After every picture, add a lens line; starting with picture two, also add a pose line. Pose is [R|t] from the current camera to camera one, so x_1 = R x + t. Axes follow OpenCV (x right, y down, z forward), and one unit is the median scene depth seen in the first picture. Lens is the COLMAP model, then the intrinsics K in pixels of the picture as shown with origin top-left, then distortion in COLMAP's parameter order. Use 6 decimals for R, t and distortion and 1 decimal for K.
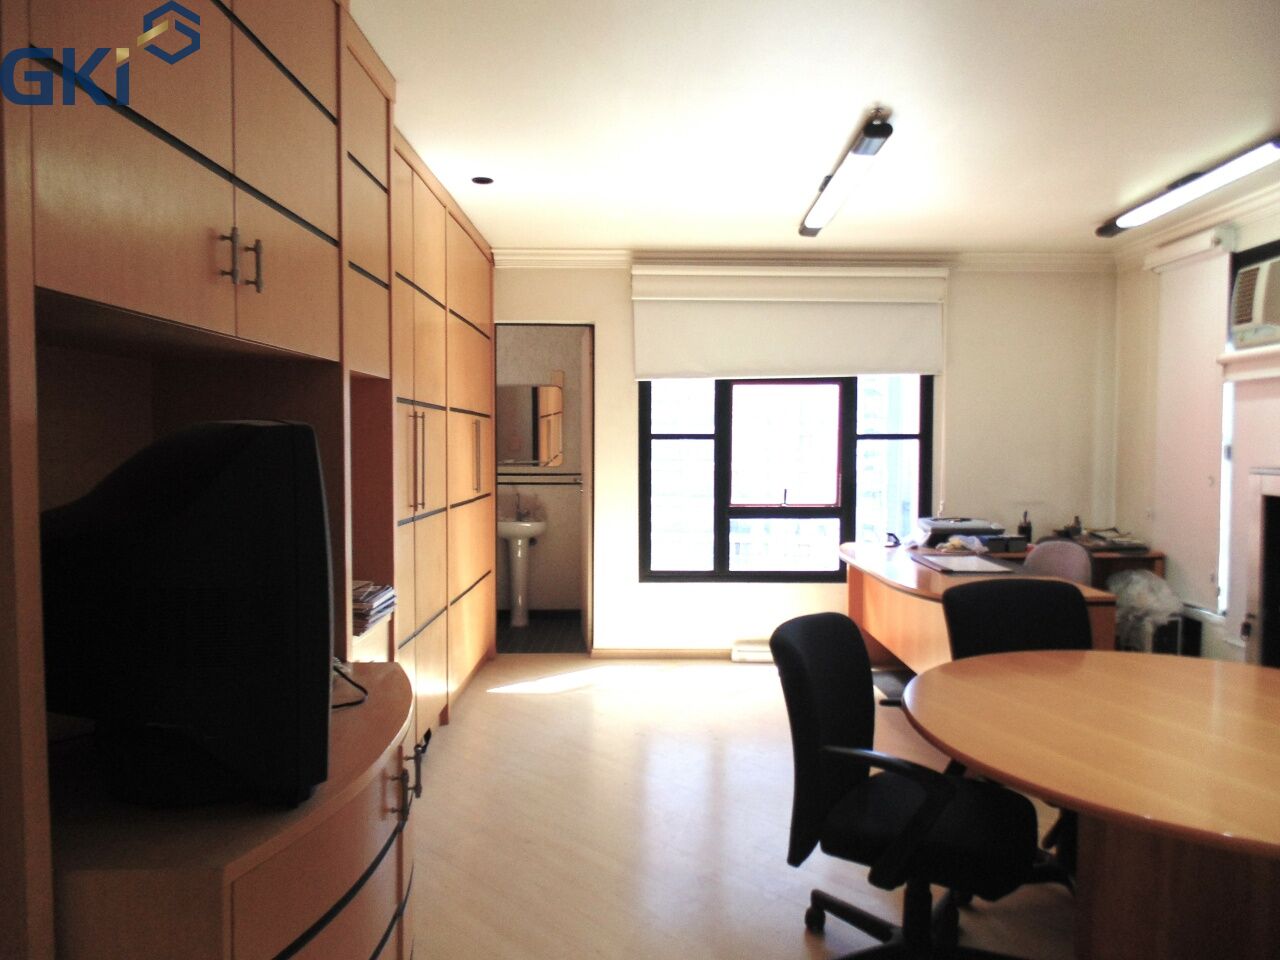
lens RADIAL K [[853.3, 0, 640.0], [0, 853.3, 480.0], [0, 0, 1]] dist [-0.006755, -0.003945]
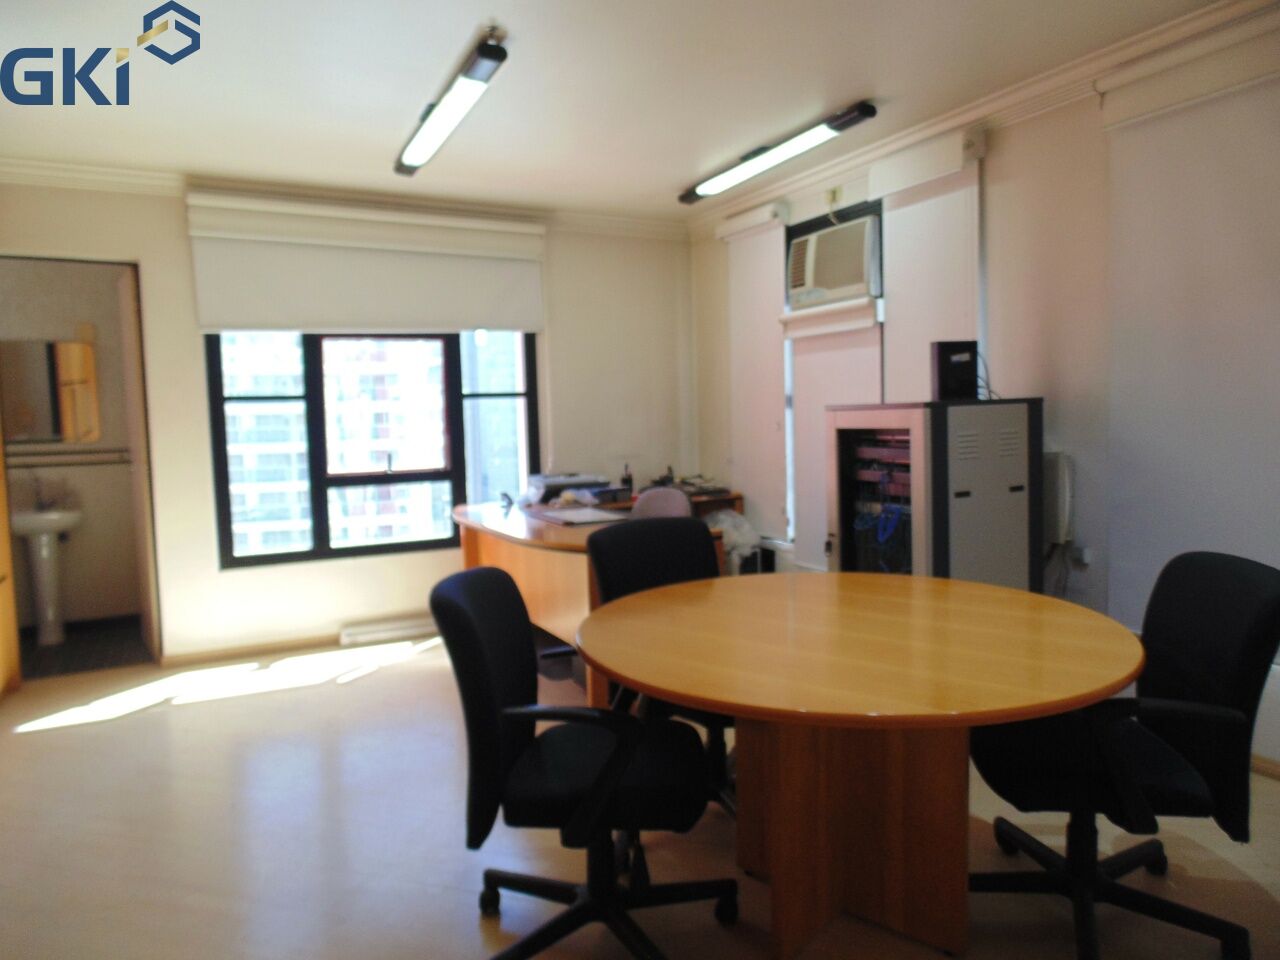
lens RADIAL K [[853.3, 0, 640.0], [0, 853.3, 480.0], [0, 0, 1]] dist [-0.006755, -0.003945]
pose [[0.881448, -0.055779, 0.468976, -0.029147], [0.044906, 0.998401, 0.034347, 0.022564], [-0.470142, -0.009215, 0.882543, 0.067204]]
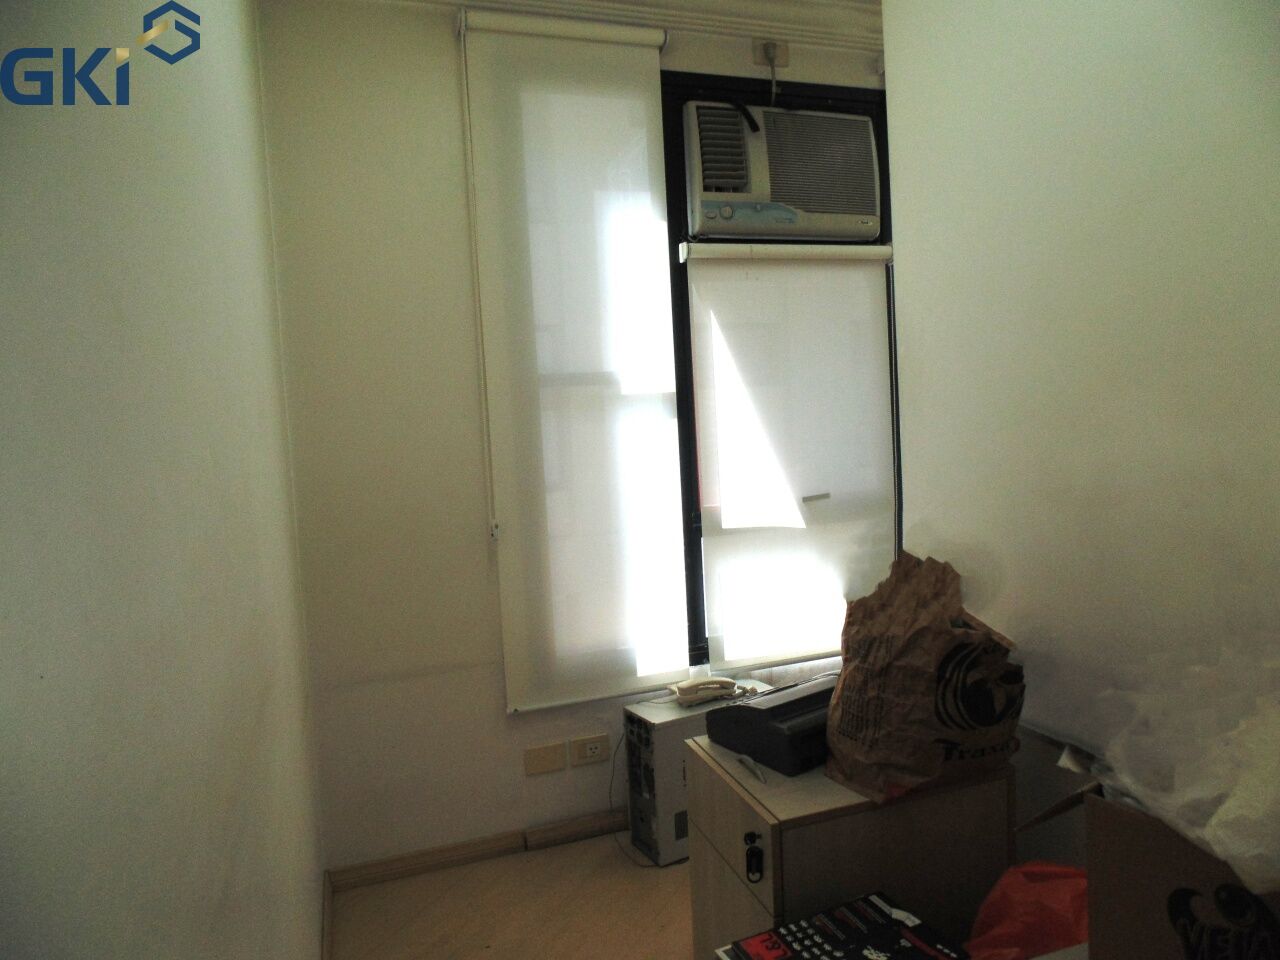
lens RADIAL K [[901.2, 0, 640.0], [0, 901.2, 480.0], [0, 0, 1]] dist [-0.007994, -0.002269]
pose [[-0.351576, -0.081116, 0.932638, 0.070682], [0.077851, 0.990255, 0.115474, -0.045376], [-0.932917, 0.113205, -0.341835, 1.115955]]
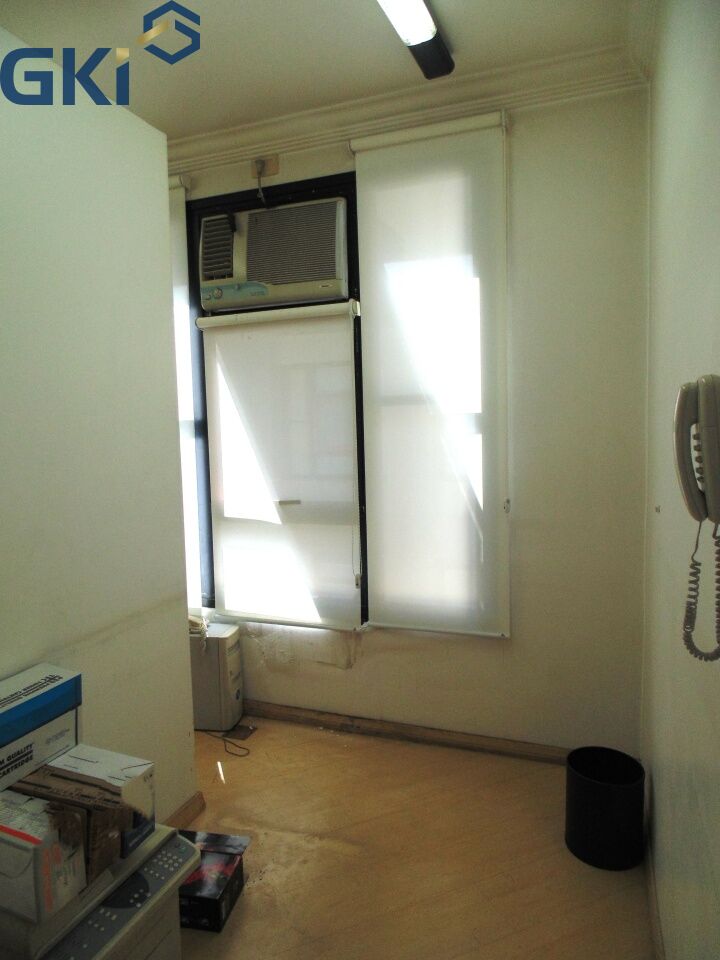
lens RADIAL K [[681.4, 0, 360.0], [0, 681.4, 480.0], [0, 0, 1]] dist [-0.005296, -0.003615]
pose [[0.366476, -0.109545, 0.923956, 0.064067], [0.069883, 0.993481, 0.090070, -0.023440], [-0.927799, 0.031560, 0.371742, 0.508844]]
